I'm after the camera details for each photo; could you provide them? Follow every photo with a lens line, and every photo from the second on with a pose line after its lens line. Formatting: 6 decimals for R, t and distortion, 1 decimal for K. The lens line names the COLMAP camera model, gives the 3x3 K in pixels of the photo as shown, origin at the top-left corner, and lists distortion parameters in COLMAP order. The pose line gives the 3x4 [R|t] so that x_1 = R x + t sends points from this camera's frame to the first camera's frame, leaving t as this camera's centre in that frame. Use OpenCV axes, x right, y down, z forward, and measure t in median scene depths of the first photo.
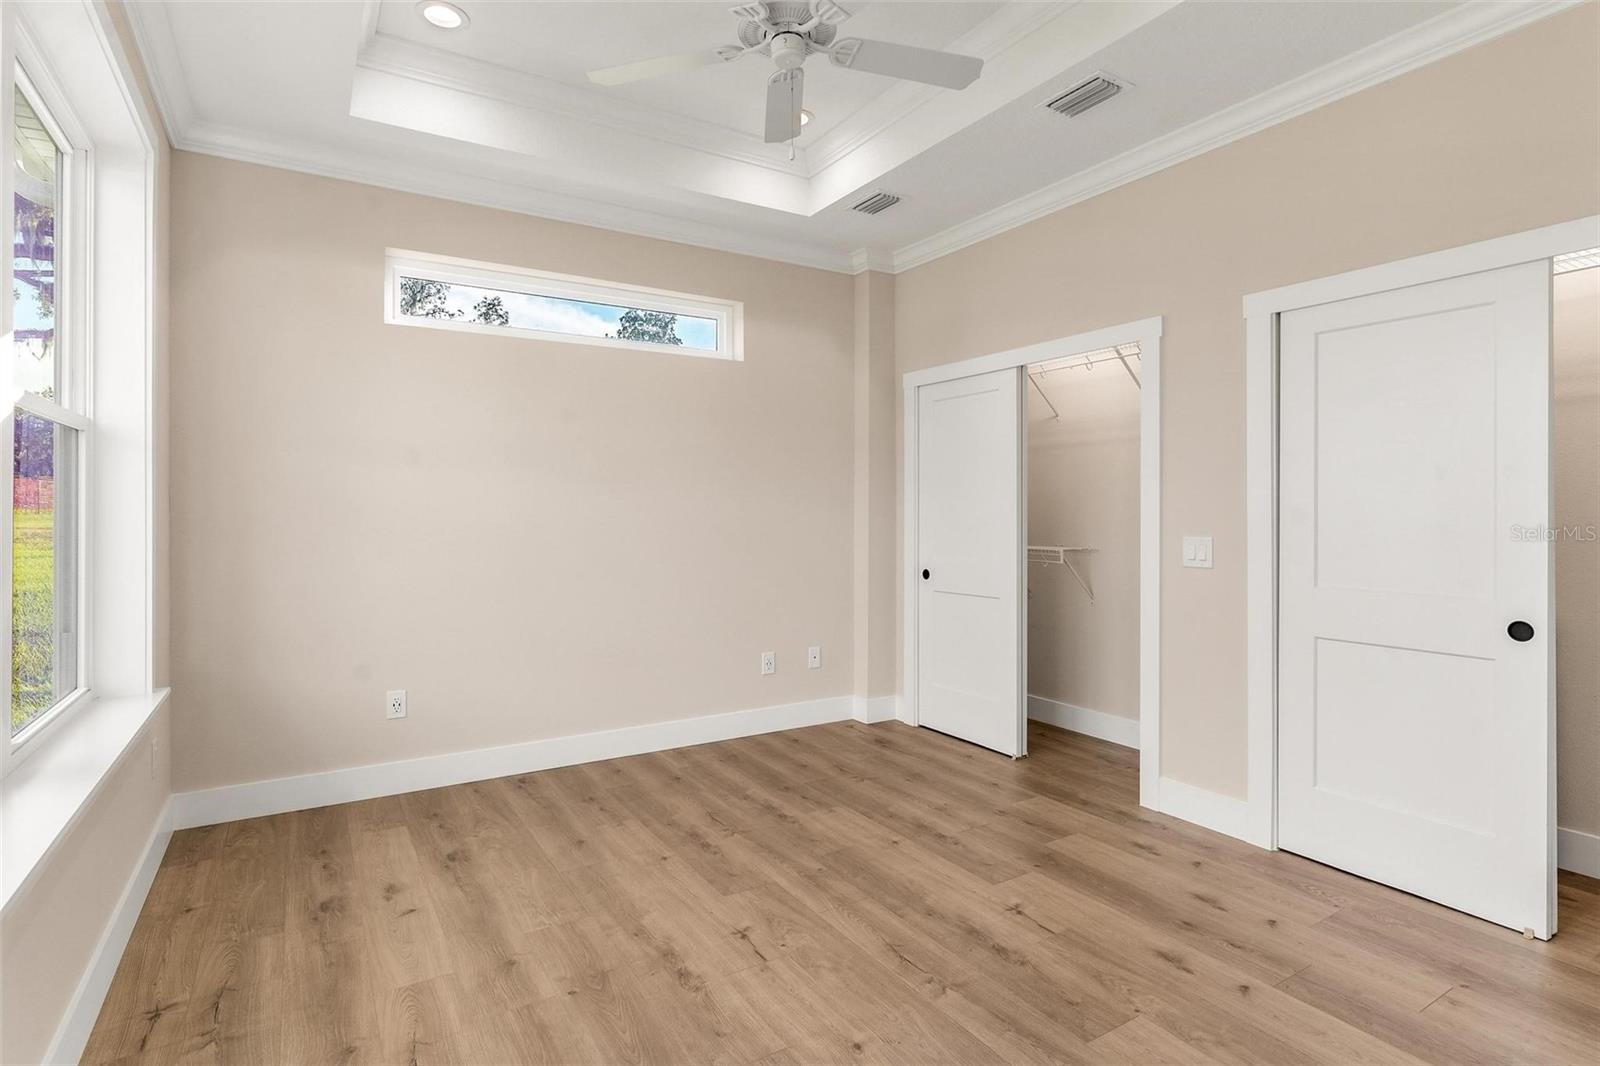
lens RADIAL K [[797.1, 0, 800.0], [0, 797.1, 533.0], [0, 0, 1]] dist [-0.017873, 0.000596]
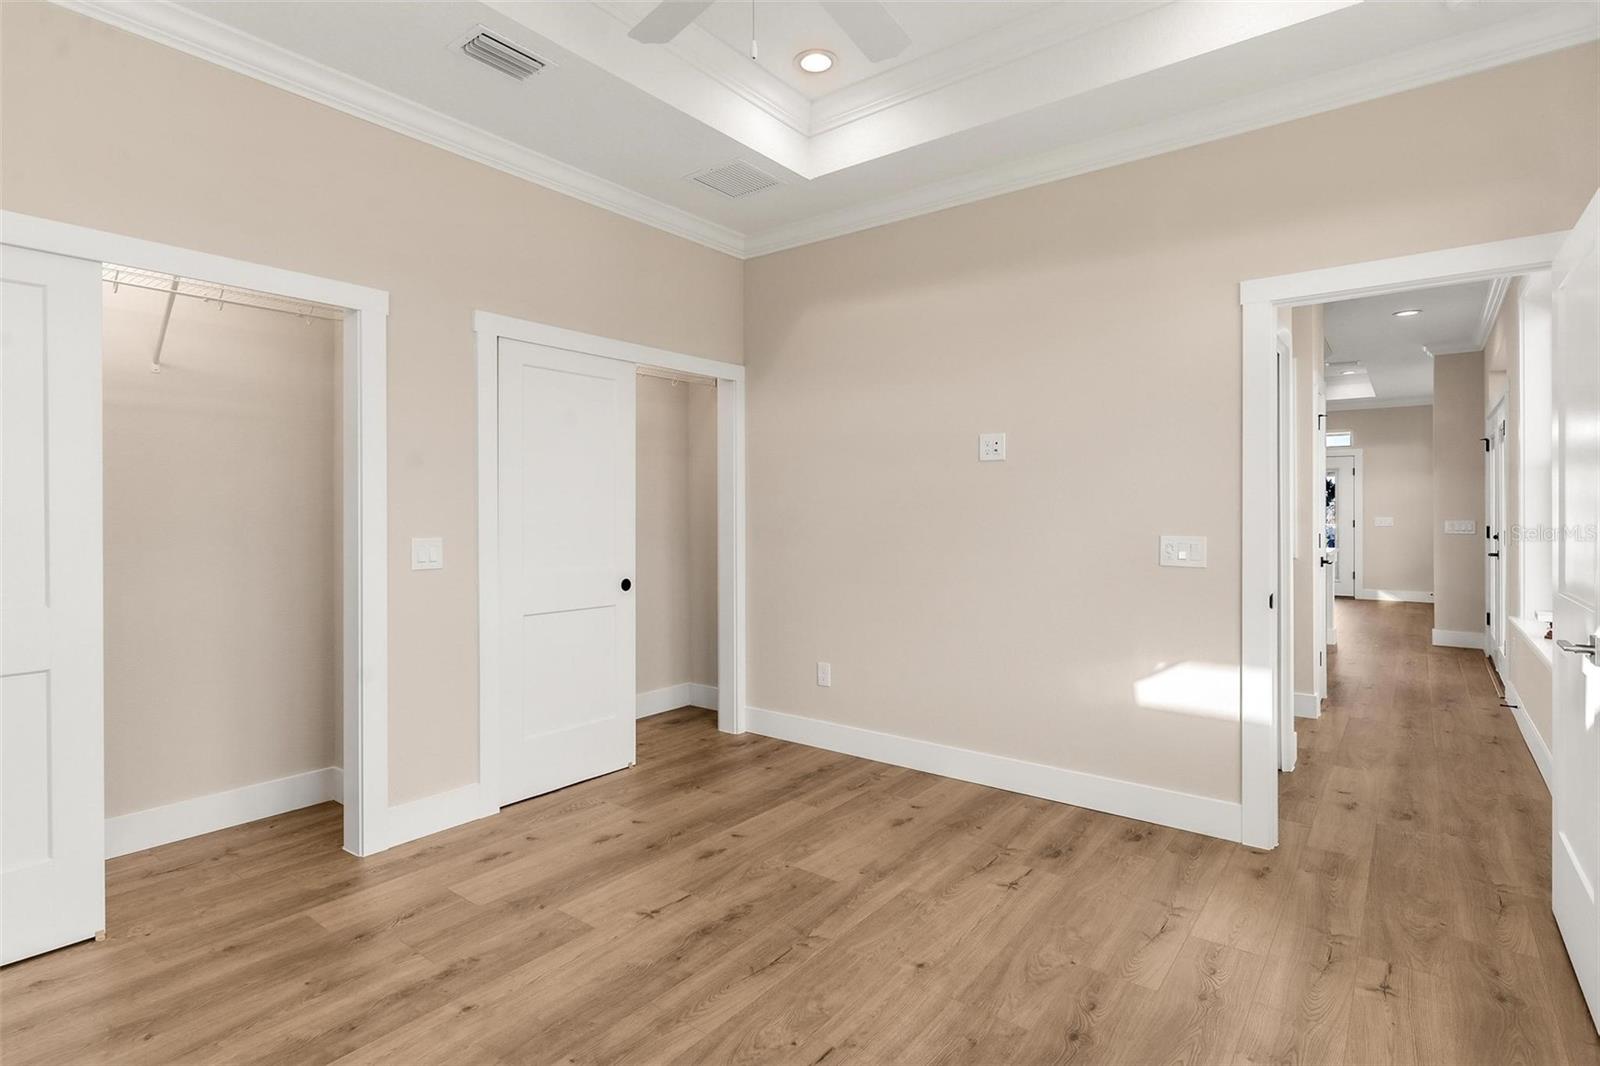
lens RADIAL K [[799.4, 0, 802.1], [0, 799.4, 514.0], [0, 0, 1]] dist [-0.001197, 0.000585]
pose [[-0.353589, -0.002238, 0.935398, -0.838969], [0.022730, 0.999681, 0.010984, -0.031574], [-0.935125, 0.025146, -0.353426, 1.352367]]
